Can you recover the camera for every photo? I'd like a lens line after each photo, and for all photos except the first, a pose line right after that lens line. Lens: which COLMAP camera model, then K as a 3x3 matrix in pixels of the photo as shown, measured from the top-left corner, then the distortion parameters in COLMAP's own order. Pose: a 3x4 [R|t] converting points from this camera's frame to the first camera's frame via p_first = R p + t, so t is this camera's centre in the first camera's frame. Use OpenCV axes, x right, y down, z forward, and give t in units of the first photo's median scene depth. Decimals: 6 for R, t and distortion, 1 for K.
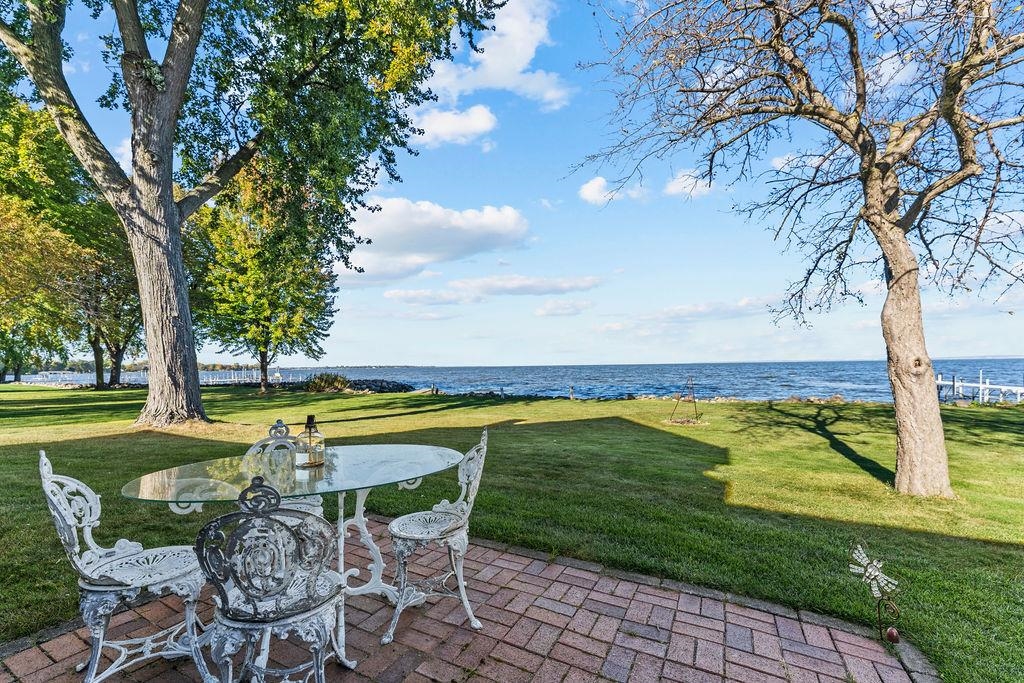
lens RADIAL K [[410.7, 0, 511.3], [0, 410.7, 356.7], [0, 0, 1]] dist [0.000036, 0.000086]
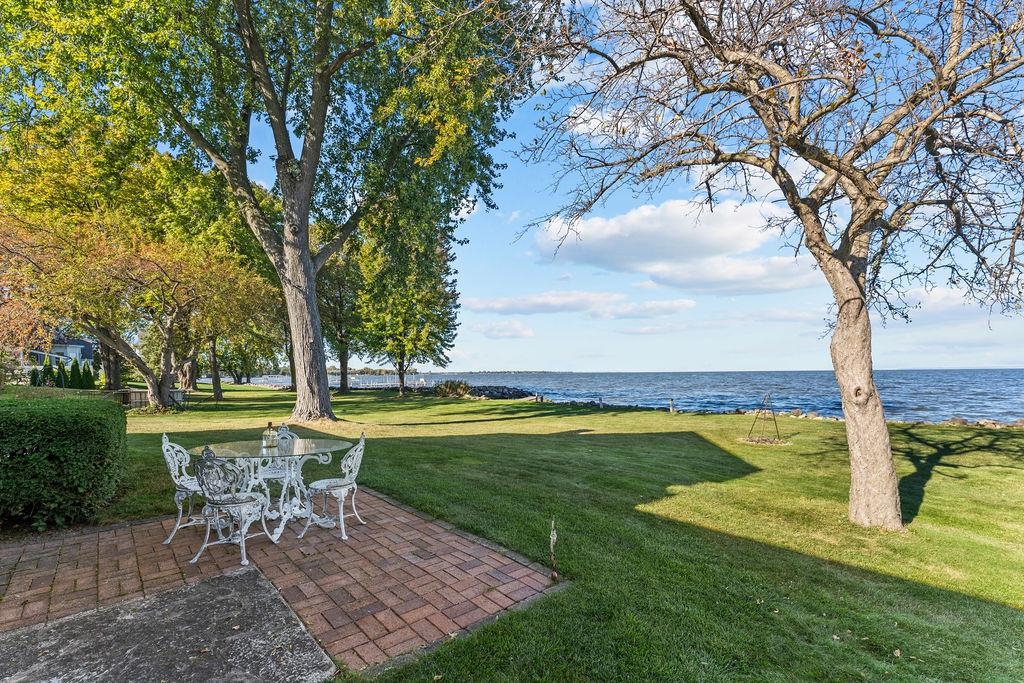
lens RADIAL K [[416.2, 0, 513.3], [0, 416.2, 370.4], [0, 0, 1]] dist [0.001700, 0.000069]
pose [[0.950035, 0.004548, -0.312109, 0.125895], [0.001316, 0.999827, 0.018573, -0.014549], [0.312140, -0.018056, 0.949865, -0.055542]]
